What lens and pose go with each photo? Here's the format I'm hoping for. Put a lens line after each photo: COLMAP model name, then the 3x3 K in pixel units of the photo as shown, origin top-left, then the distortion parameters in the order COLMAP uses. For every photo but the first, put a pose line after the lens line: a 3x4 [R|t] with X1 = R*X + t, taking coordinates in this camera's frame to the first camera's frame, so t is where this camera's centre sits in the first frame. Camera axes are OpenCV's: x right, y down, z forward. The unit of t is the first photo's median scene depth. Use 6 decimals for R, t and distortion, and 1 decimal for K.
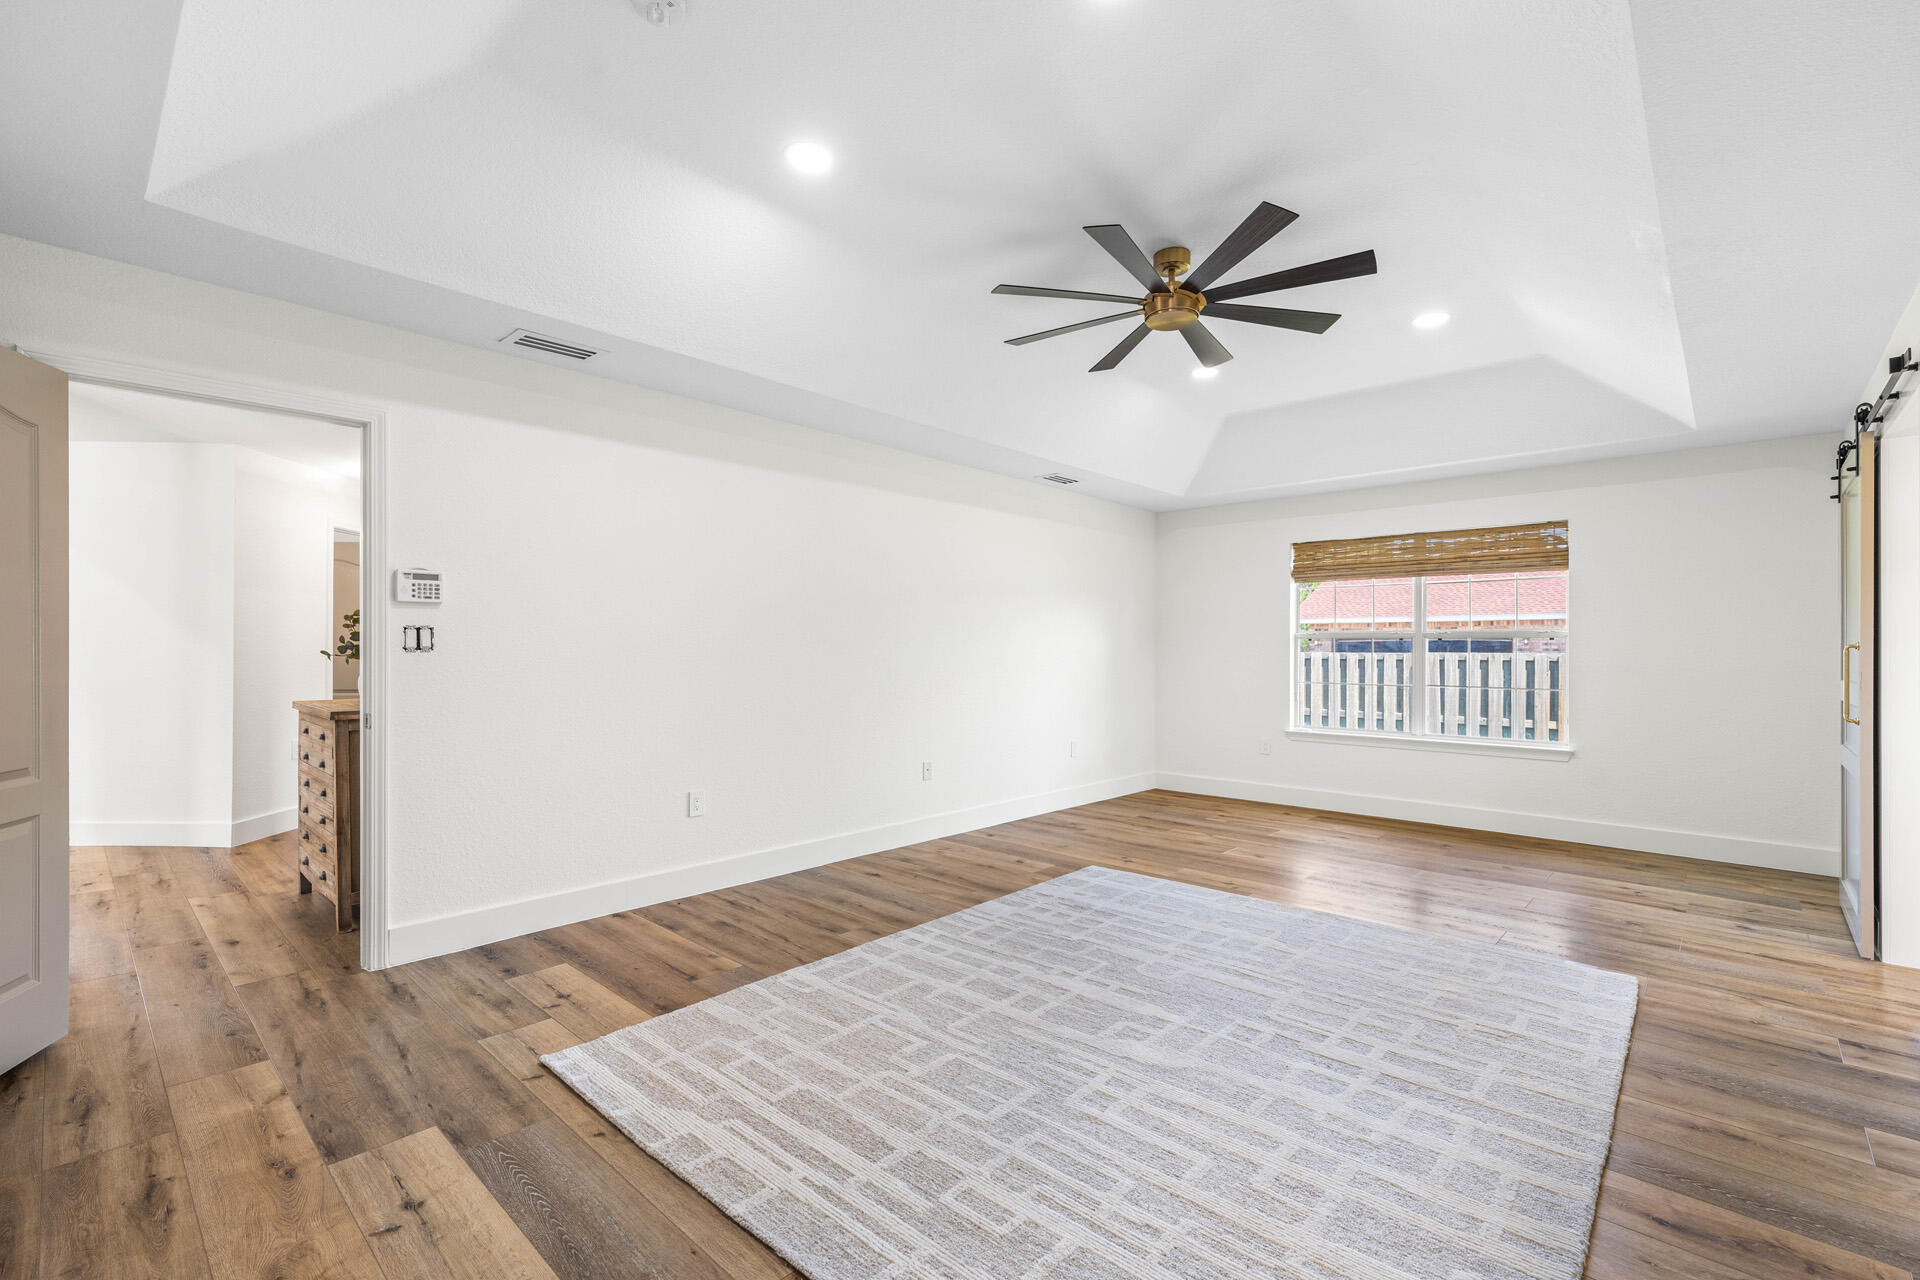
lens RADIAL K [[834.9, 0, 960.0], [0, 834.9, 640.0], [0, 0, 1]] dist [-0.000996, 0.000160]
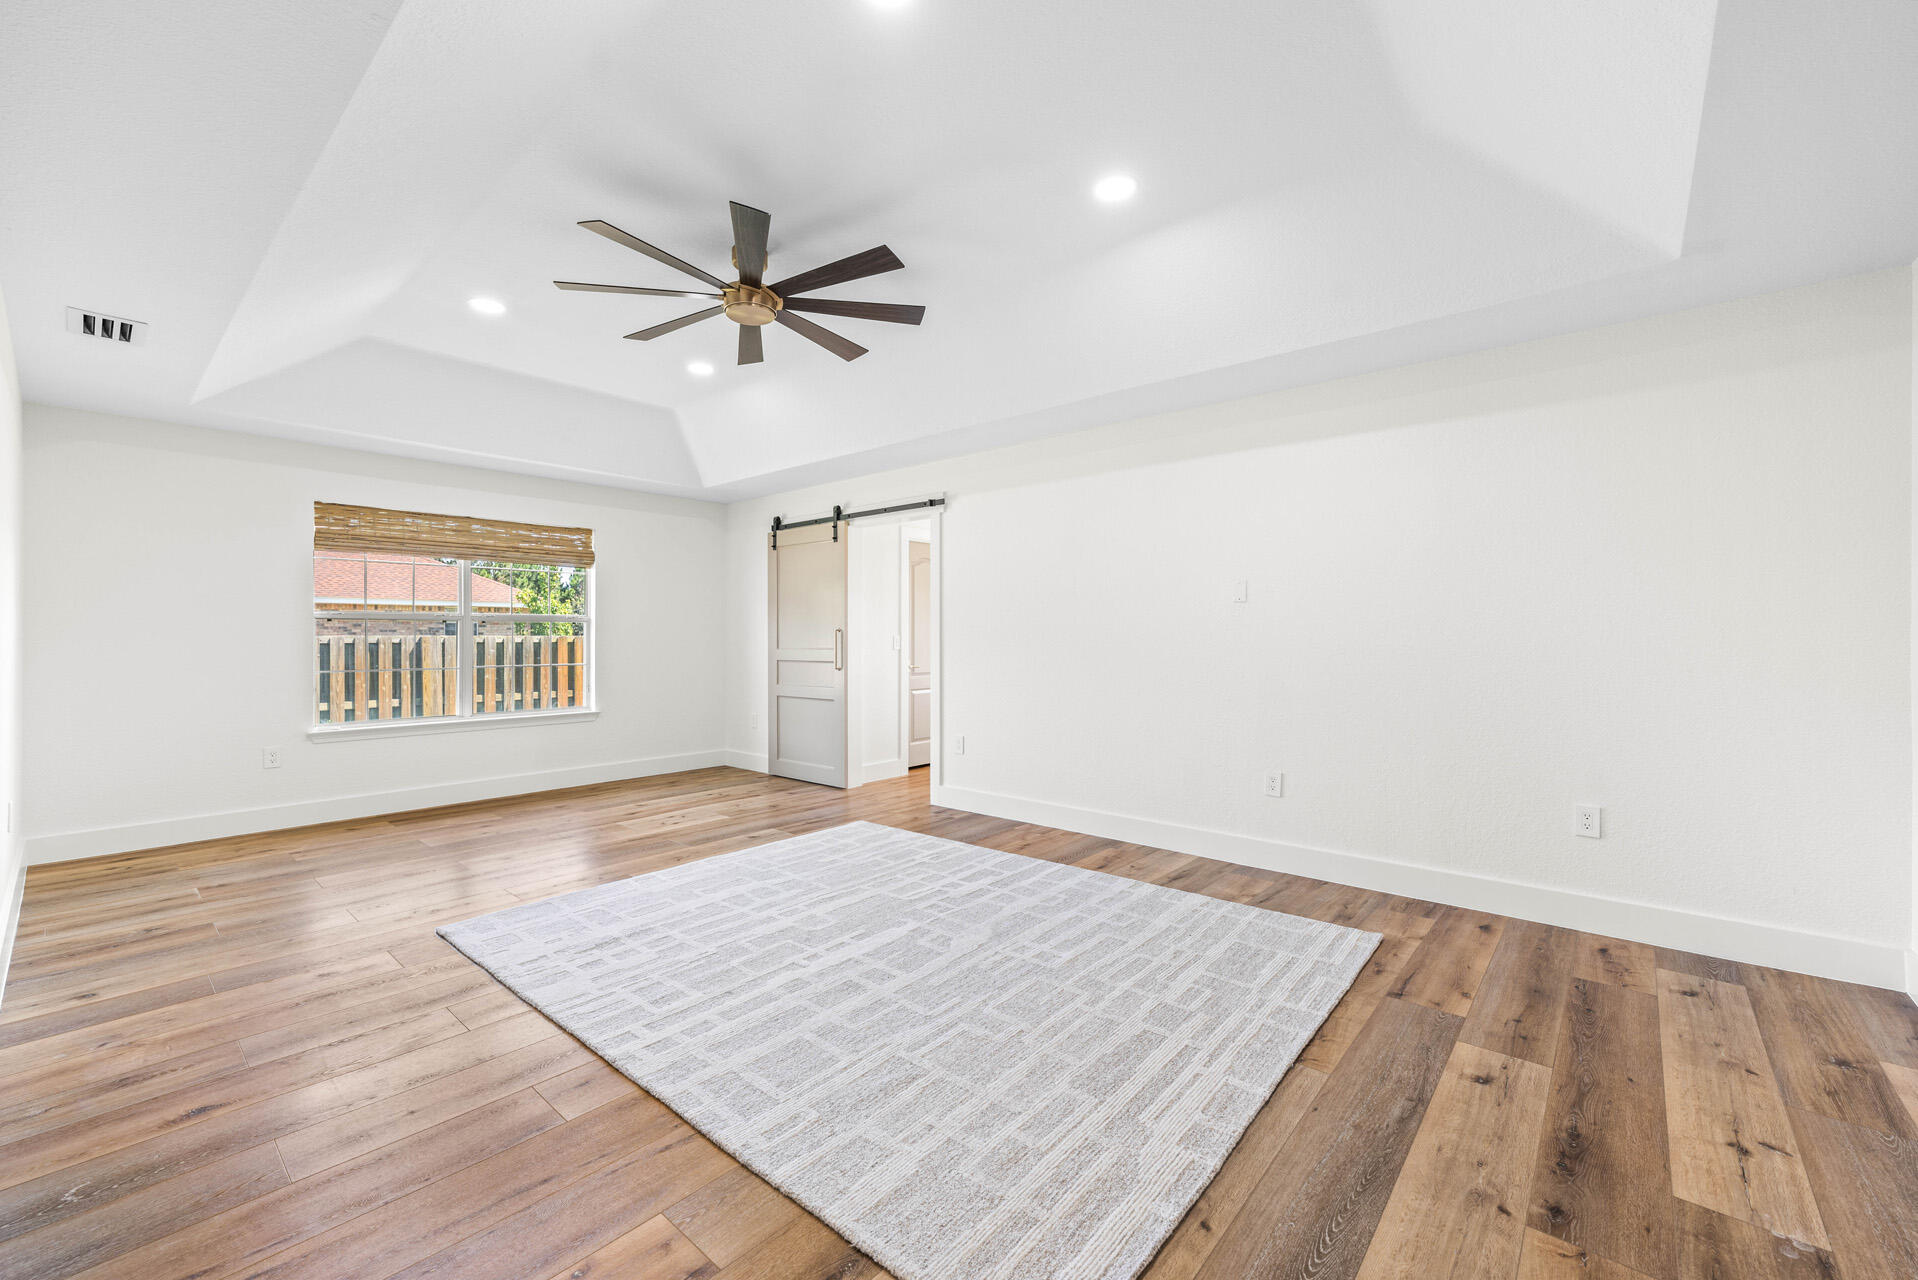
lens RADIAL K [[766.1, 0, 953.9], [0, 766.1, 647.3], [0, 0, 1]] dist [-0.000840, -0.000214]
pose [[-0.023989, -0.020202, 0.999508, -0.744526], [-0.010413, 0.999747, 0.019957, 0.009018], [-0.999658, -0.009929, -0.024194, 0.812350]]
